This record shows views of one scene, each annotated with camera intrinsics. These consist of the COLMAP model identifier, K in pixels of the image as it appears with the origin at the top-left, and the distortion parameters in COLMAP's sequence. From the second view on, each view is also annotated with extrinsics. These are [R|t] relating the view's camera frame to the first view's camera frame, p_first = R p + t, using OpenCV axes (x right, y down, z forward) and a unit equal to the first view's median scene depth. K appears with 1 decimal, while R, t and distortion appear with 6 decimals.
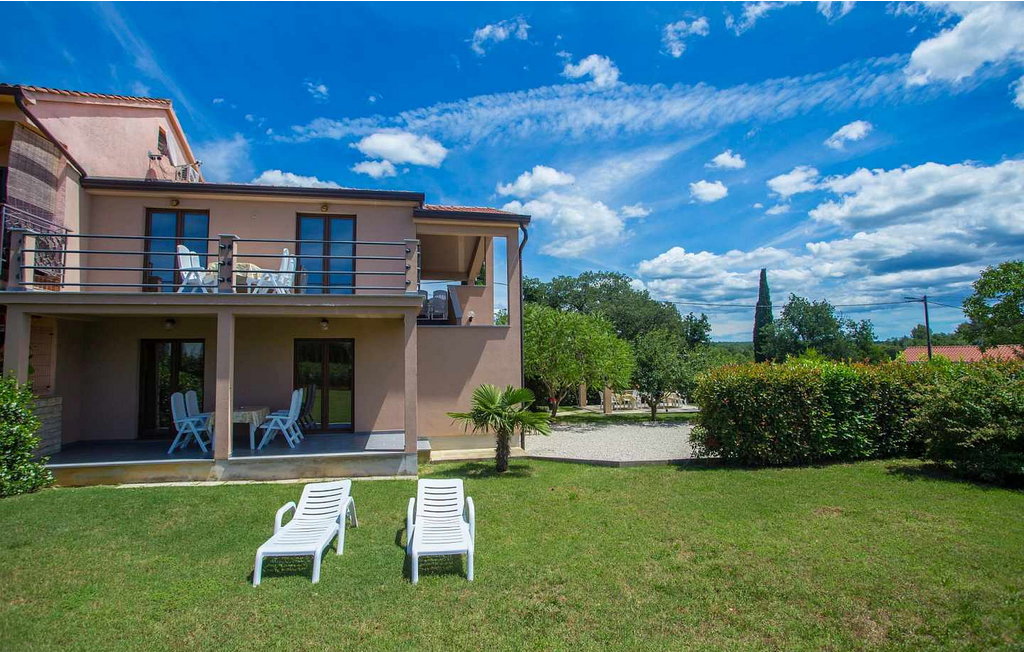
lens RADIAL K [[527.5, 0, 512.0], [0, 527.5, 326.0], [0, 0, 1]] dist [0.000404, 0.001001]
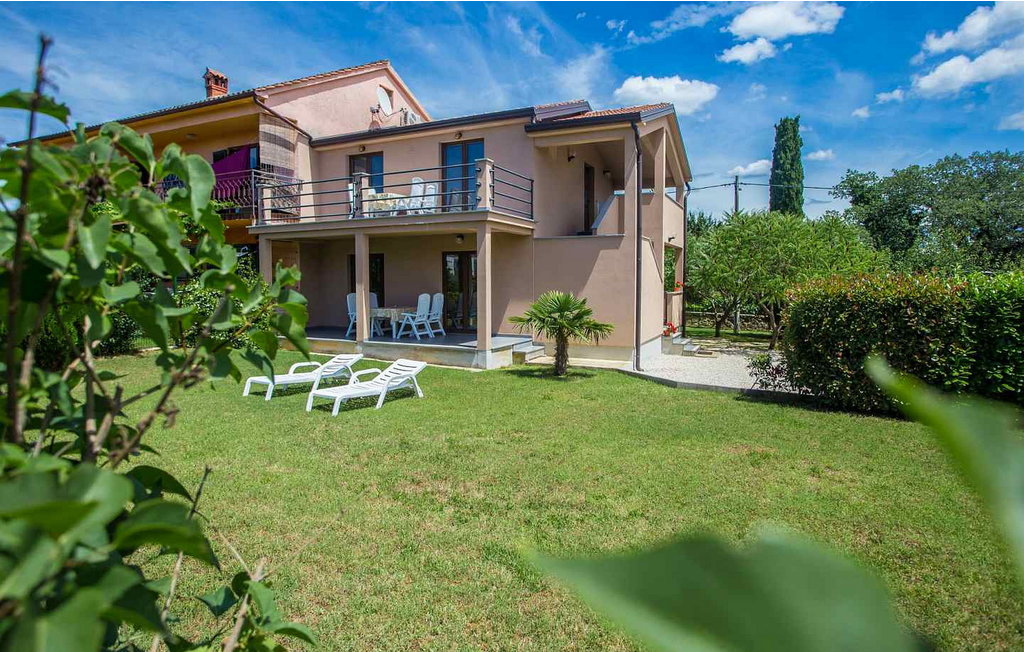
lens RADIAL K [[590.5, 0, 512.0], [0, 590.5, 326.0], [0, 0, 1]] dist [-0.081374, 0.060640]
pose [[0.803160, 0.056668, -0.593062, 0.501344], [0.027543, 0.990870, 0.131980, 0.017733], [0.595127, -0.122336, 0.794266, 0.022690]]
